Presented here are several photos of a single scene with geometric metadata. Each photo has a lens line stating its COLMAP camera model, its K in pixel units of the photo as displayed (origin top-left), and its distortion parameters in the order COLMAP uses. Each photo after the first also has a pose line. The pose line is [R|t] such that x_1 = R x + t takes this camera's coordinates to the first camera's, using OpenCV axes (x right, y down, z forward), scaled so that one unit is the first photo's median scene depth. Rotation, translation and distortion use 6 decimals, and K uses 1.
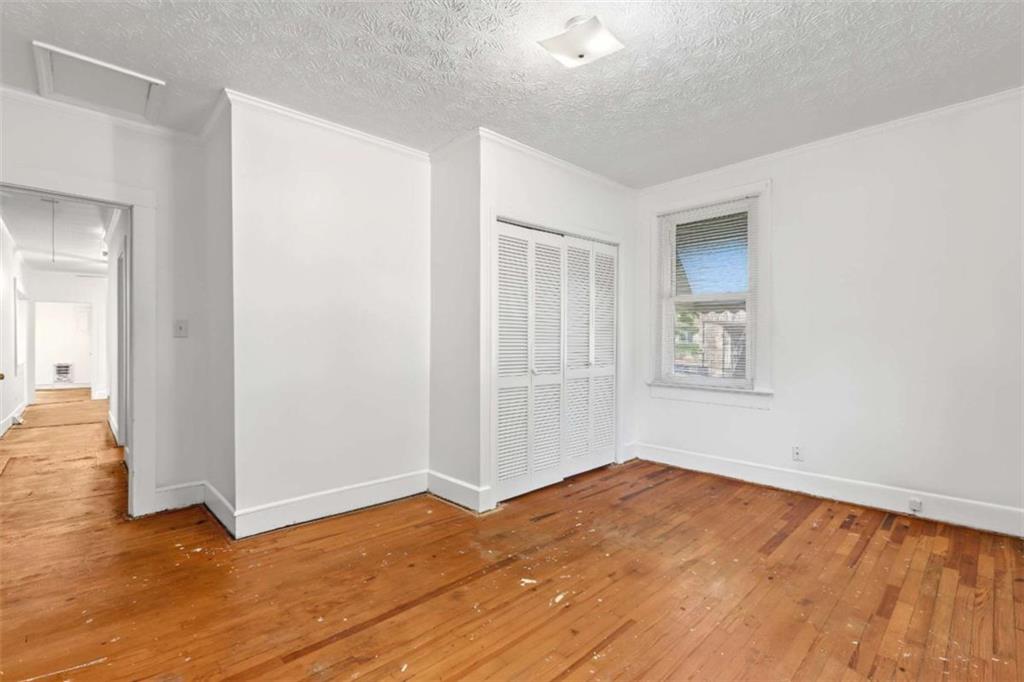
lens RADIAL K [[461.3, 0, 508.7], [0, 461.3, 346.8], [0, 0, 1]] dist [-0.003627, 0.000056]
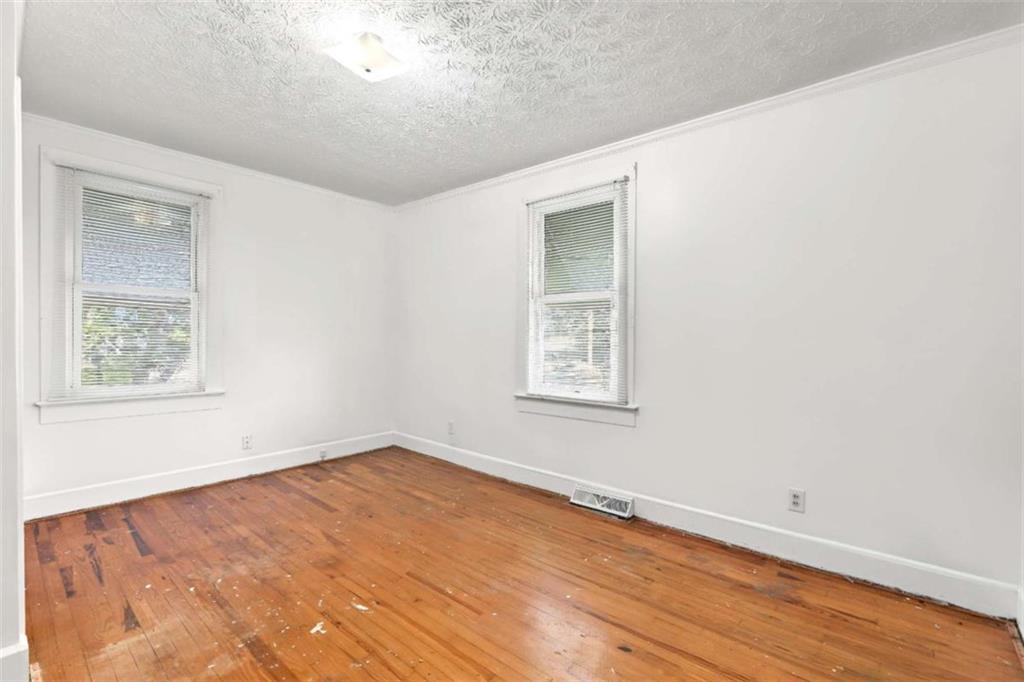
lens RADIAL K [[450.9, 0, 512.0], [0, 450.9, 341.0], [0, 0, 1]] dist [-0.002263, -0.000132]
pose [[-0.098626, -0.002128, 0.995122, -0.639522], [0.006698, 0.999974, 0.002802, -0.016658], [-0.995102, 0.006942, -0.098609, 0.562540]]
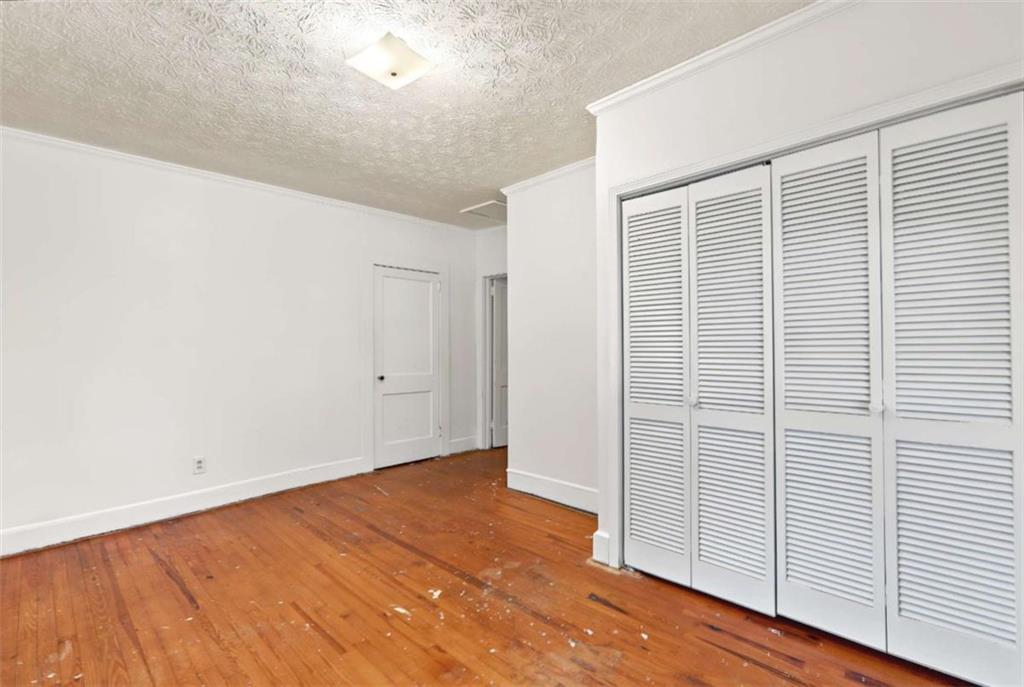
lens RADIAL K [[473.5, 0, 517.4], [0, 473.5, 341.8], [0, 0, 1]] dist [0.000653, 0.000065]
pose [[0.039909, -0.018642, -0.999029, 0.855335], [-0.007453, 0.999793, -0.018954, -0.020291], [0.999176, 0.008202, 0.039762, 0.882748]]
